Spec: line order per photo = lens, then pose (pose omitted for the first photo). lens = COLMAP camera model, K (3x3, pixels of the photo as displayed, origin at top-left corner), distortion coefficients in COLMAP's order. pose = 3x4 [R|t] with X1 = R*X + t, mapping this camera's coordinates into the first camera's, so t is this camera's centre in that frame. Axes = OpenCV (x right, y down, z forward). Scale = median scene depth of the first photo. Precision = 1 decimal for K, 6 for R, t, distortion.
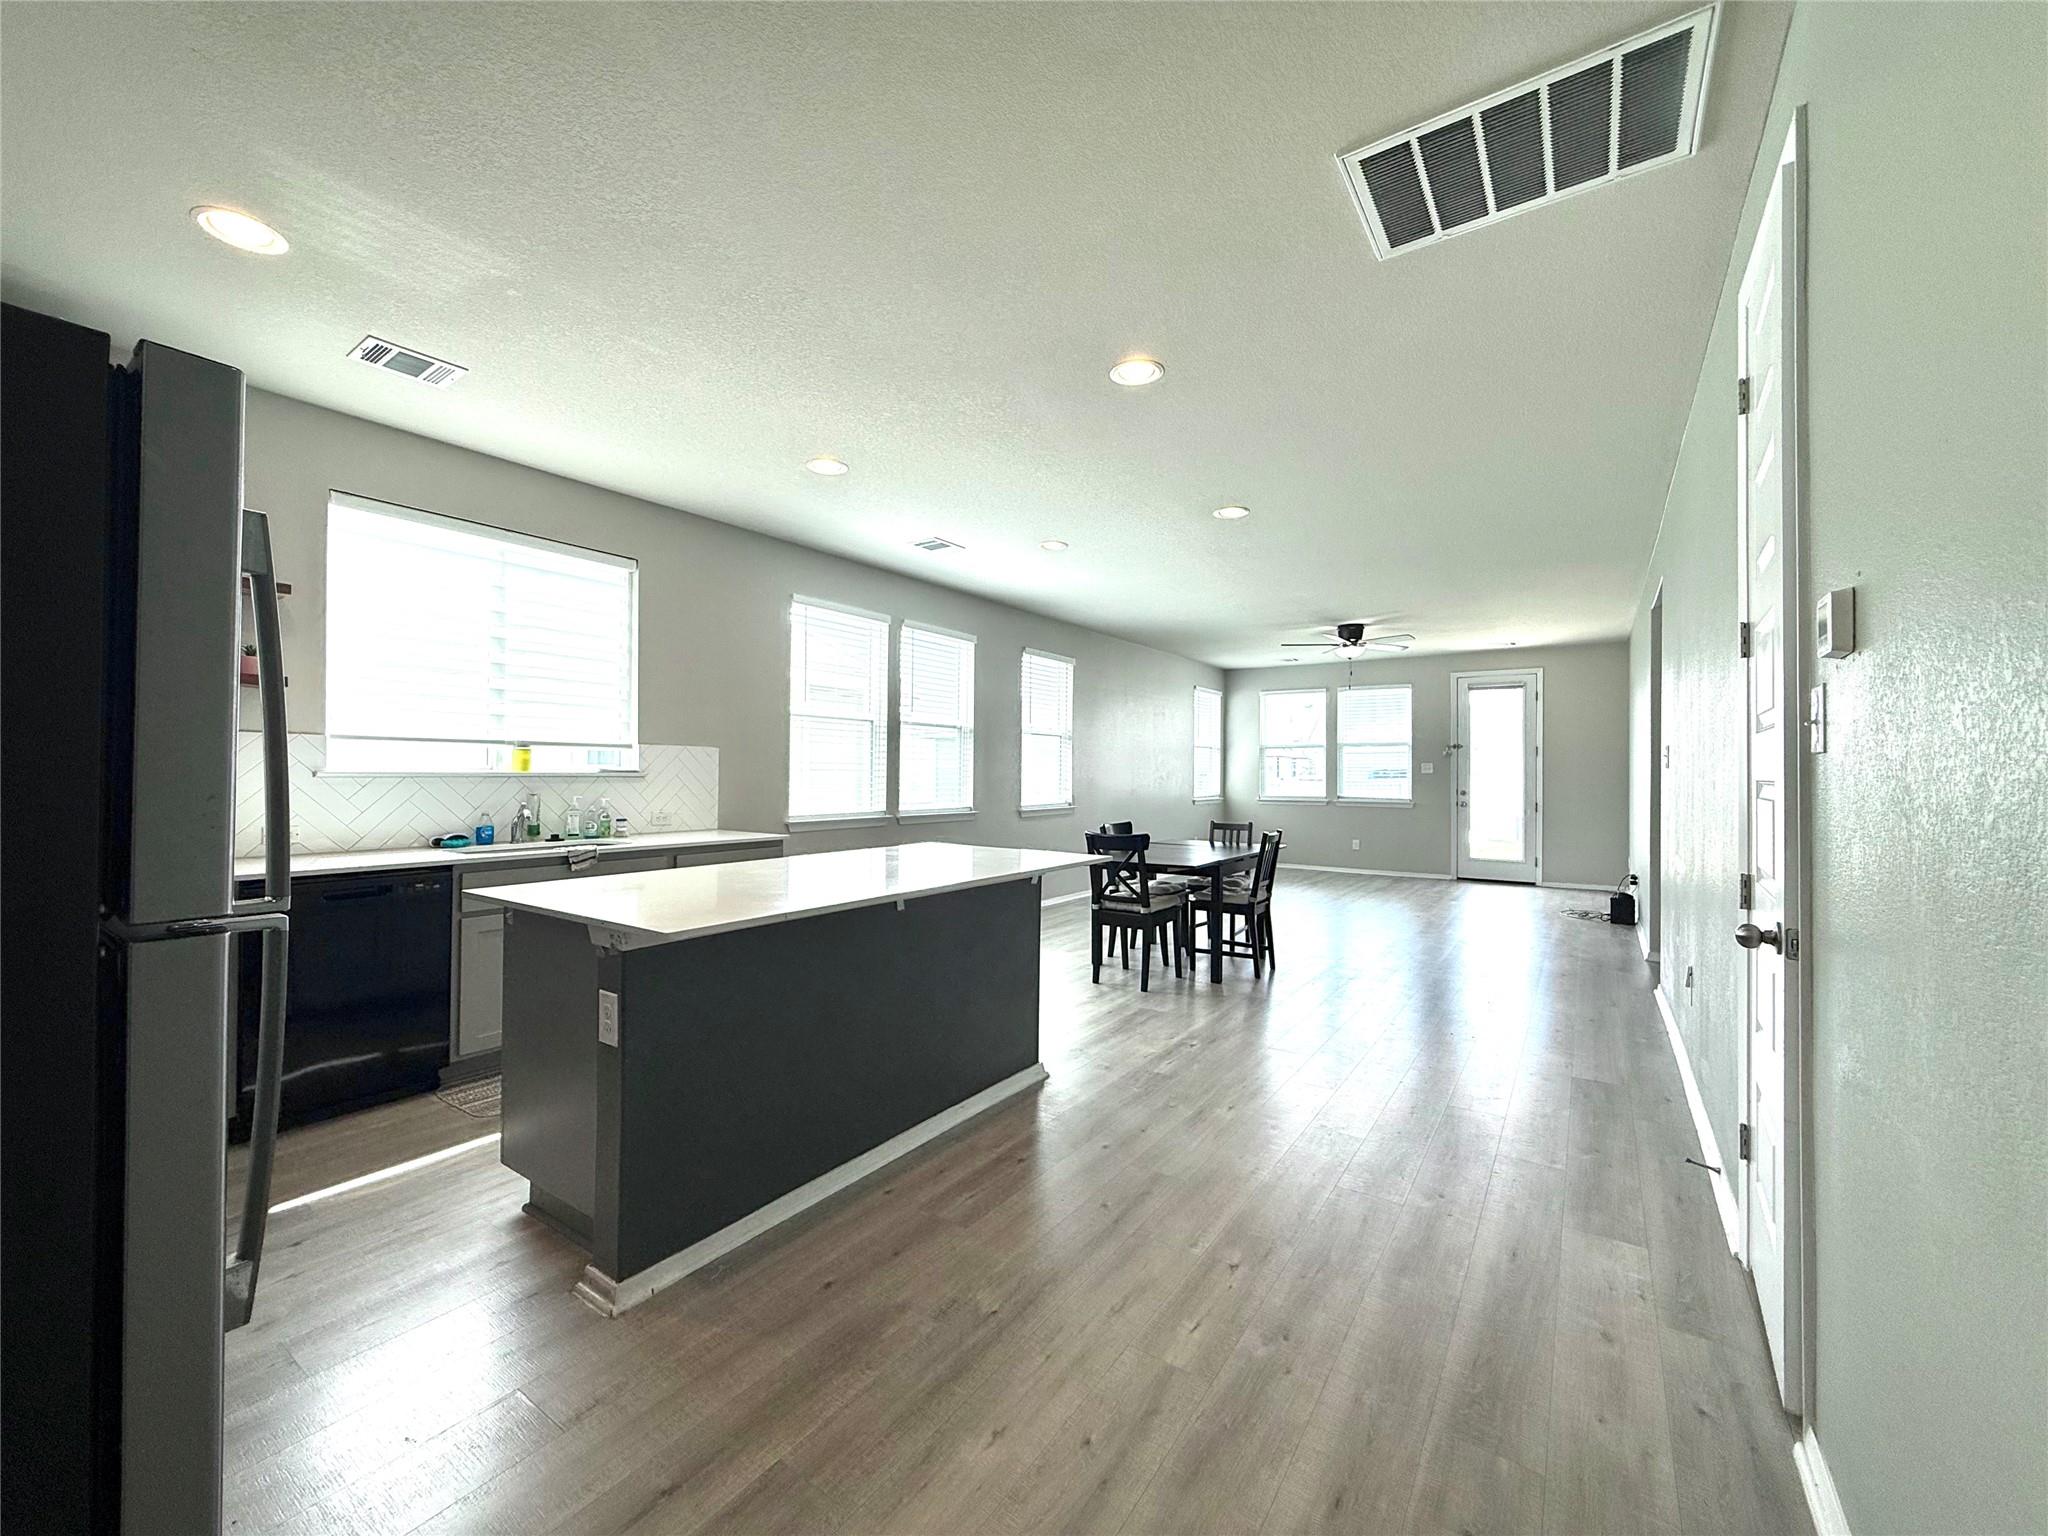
lens RADIAL K [[816.4, 0, 1029.8], [0, 816.4, 765.6], [0, 0, 1]] dist [-0.001310, 0.000027]
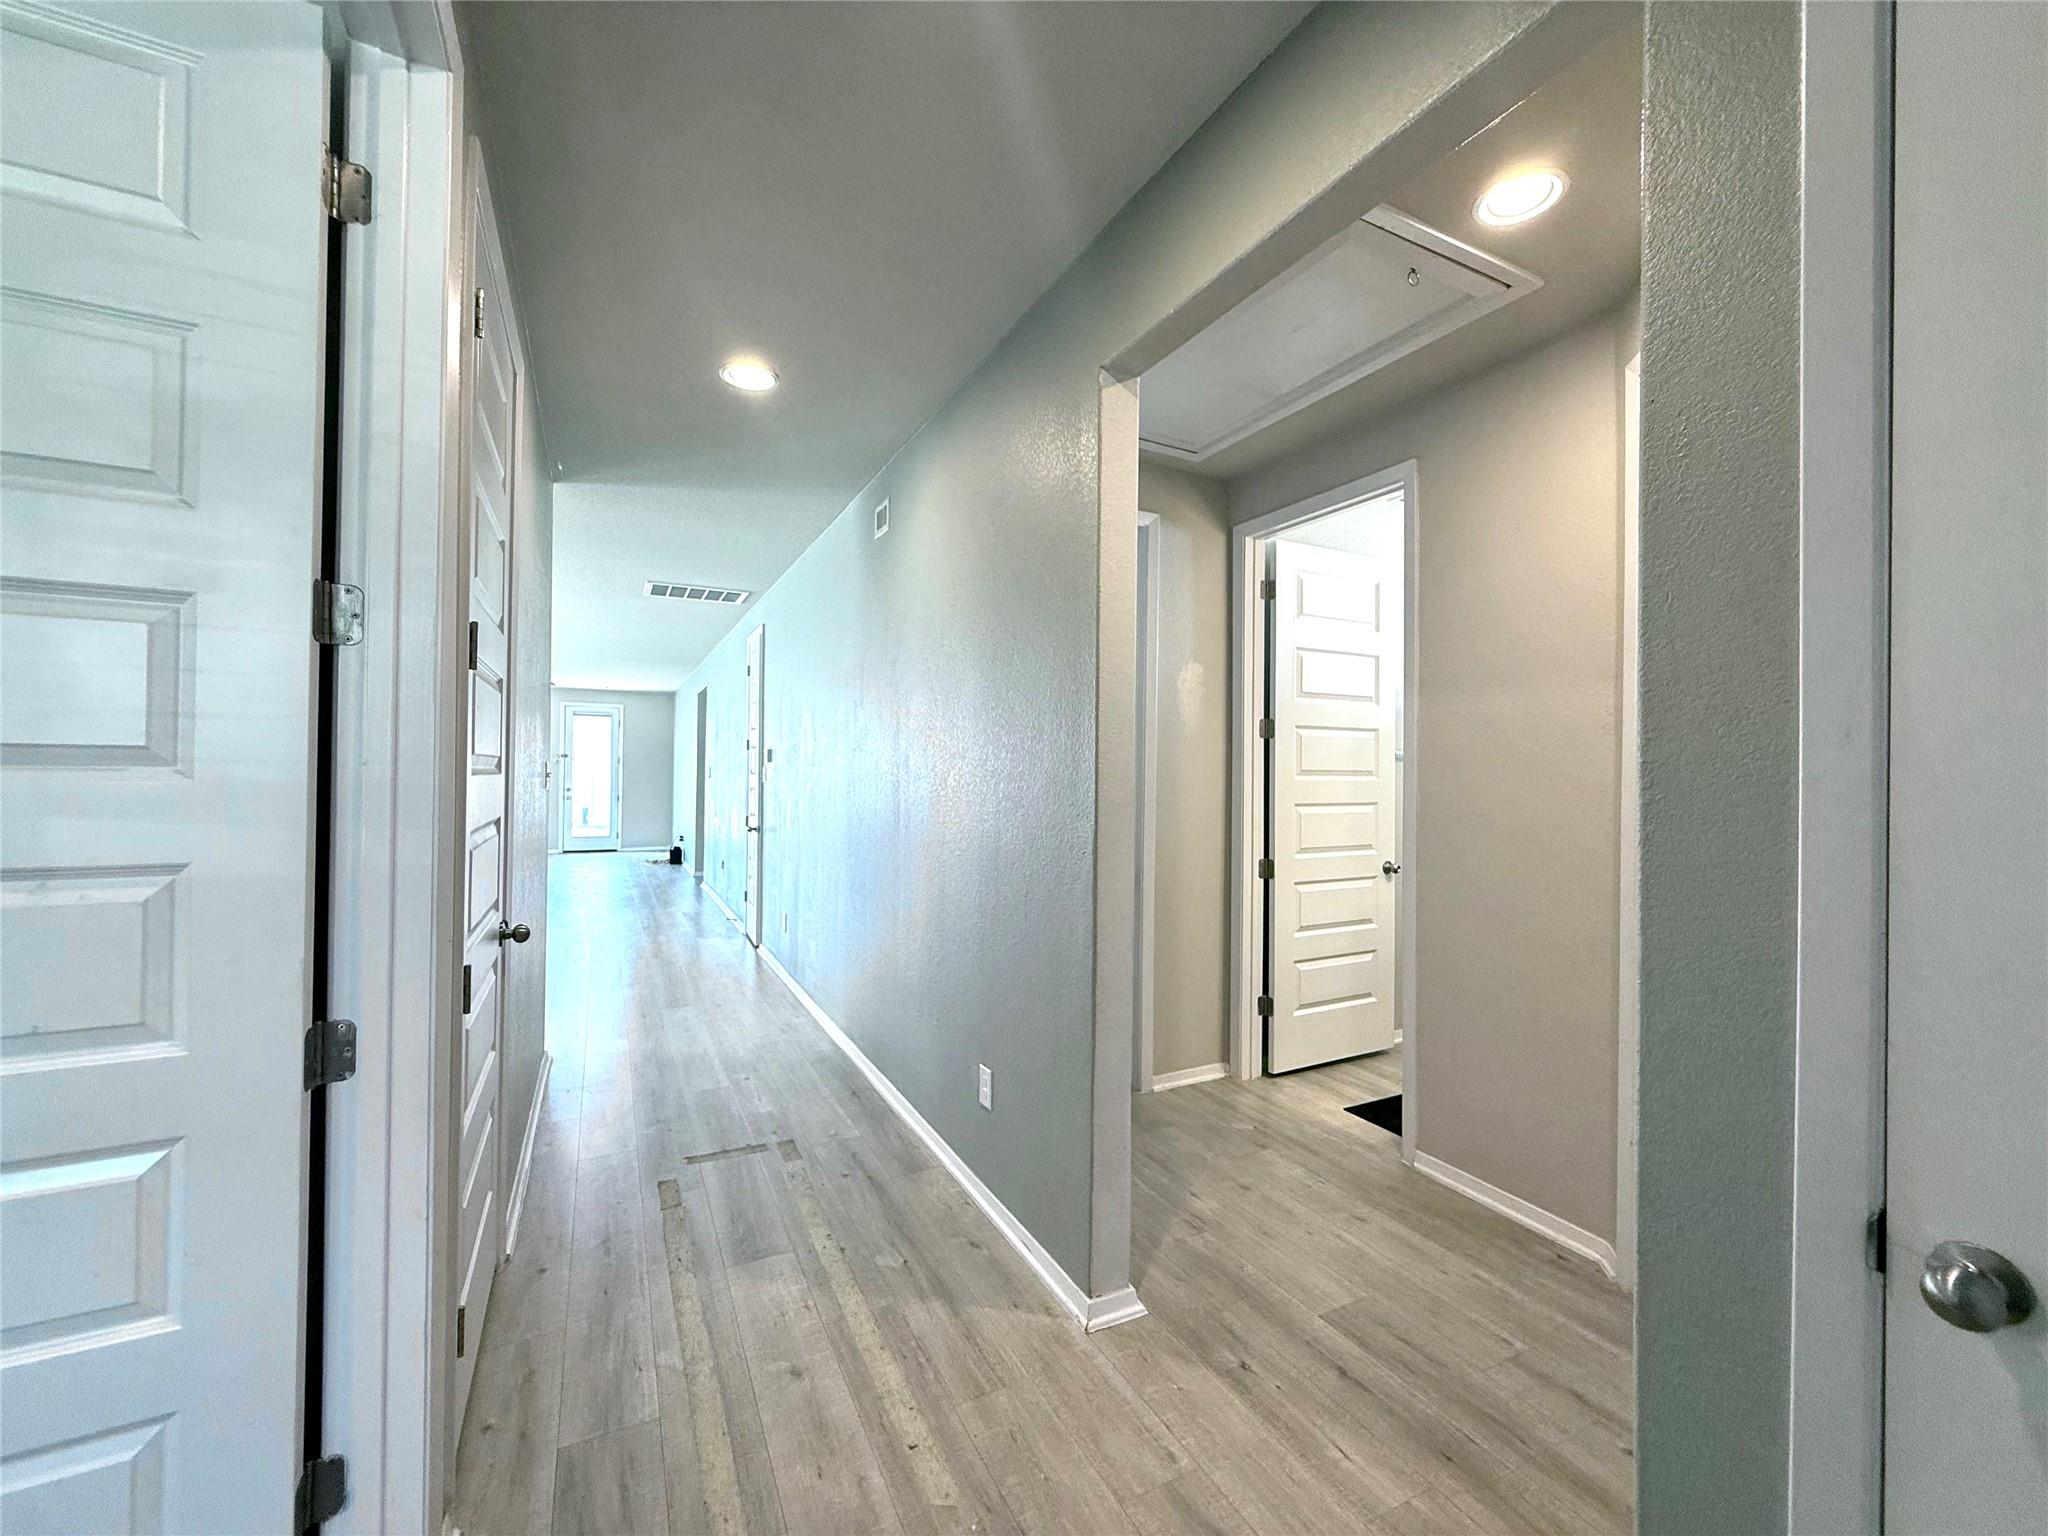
lens RADIAL K [[816.4, 0, 1026.8], [0, 816.4, 766.7], [0, 0, 1]] dist [-0.001310, 0.000027]
pose [[0.467943, 0.005452, 0.883742, -0.476989], [-0.014882, 0.999888, 0.001712, -0.027929], [-0.883633, -0.013953, 0.467972, -0.487304]]
